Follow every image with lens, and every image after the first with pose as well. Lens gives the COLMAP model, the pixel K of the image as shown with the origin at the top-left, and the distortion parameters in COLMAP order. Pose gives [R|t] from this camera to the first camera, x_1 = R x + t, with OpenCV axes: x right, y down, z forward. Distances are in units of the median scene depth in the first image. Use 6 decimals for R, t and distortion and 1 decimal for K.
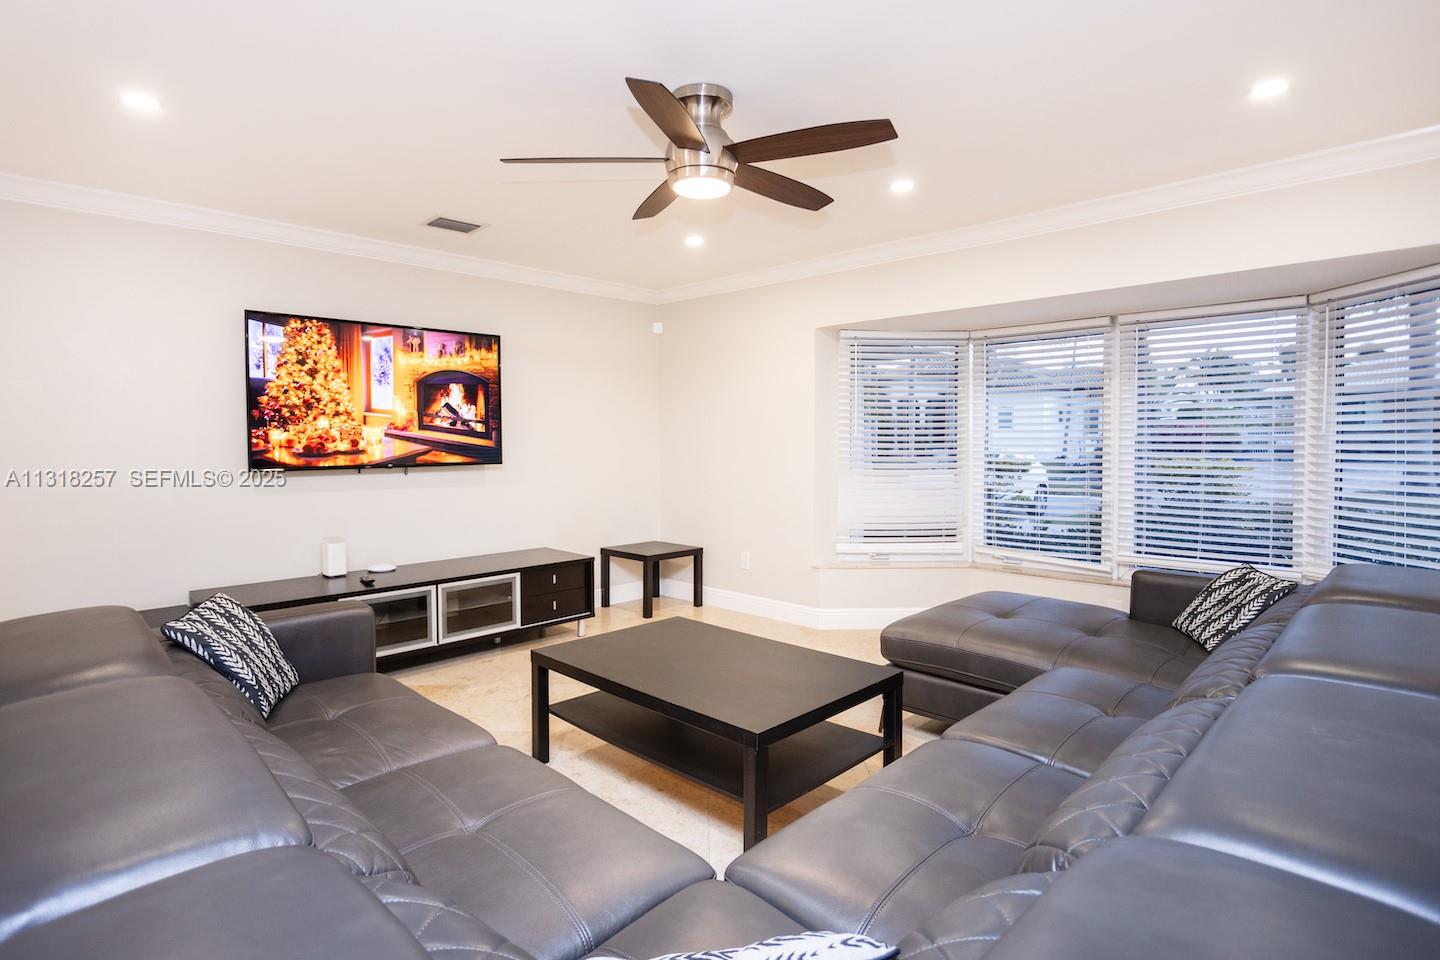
lens RADIAL K [[727.9, 0, 717.1], [0, 727.9, 464.6], [0, 0, 1]] dist [-0.000473, 0.001553]
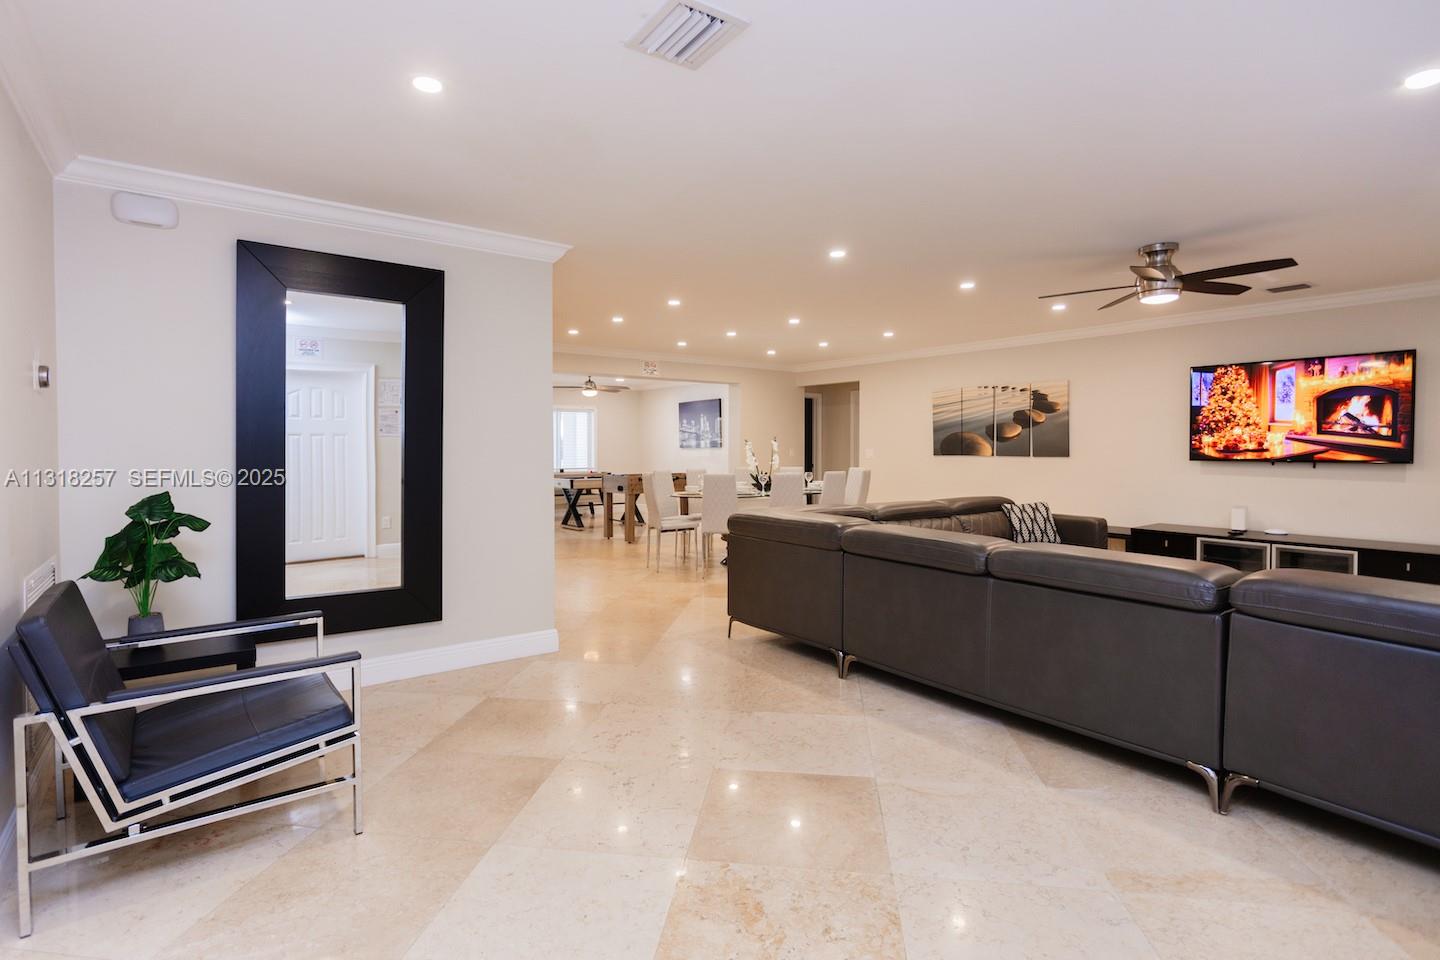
lens RADIAL K [[727.9, 0, 719.5], [0, 727.9, 472.9], [0, 0, 1]] dist [-0.000473, 0.001553]
pose [[-0.113283, 0.042071, -0.992672, 1.109500], [-0.036035, 0.998272, 0.046421, -0.000276], [0.992909, 0.041029, -0.111571, 0.078590]]
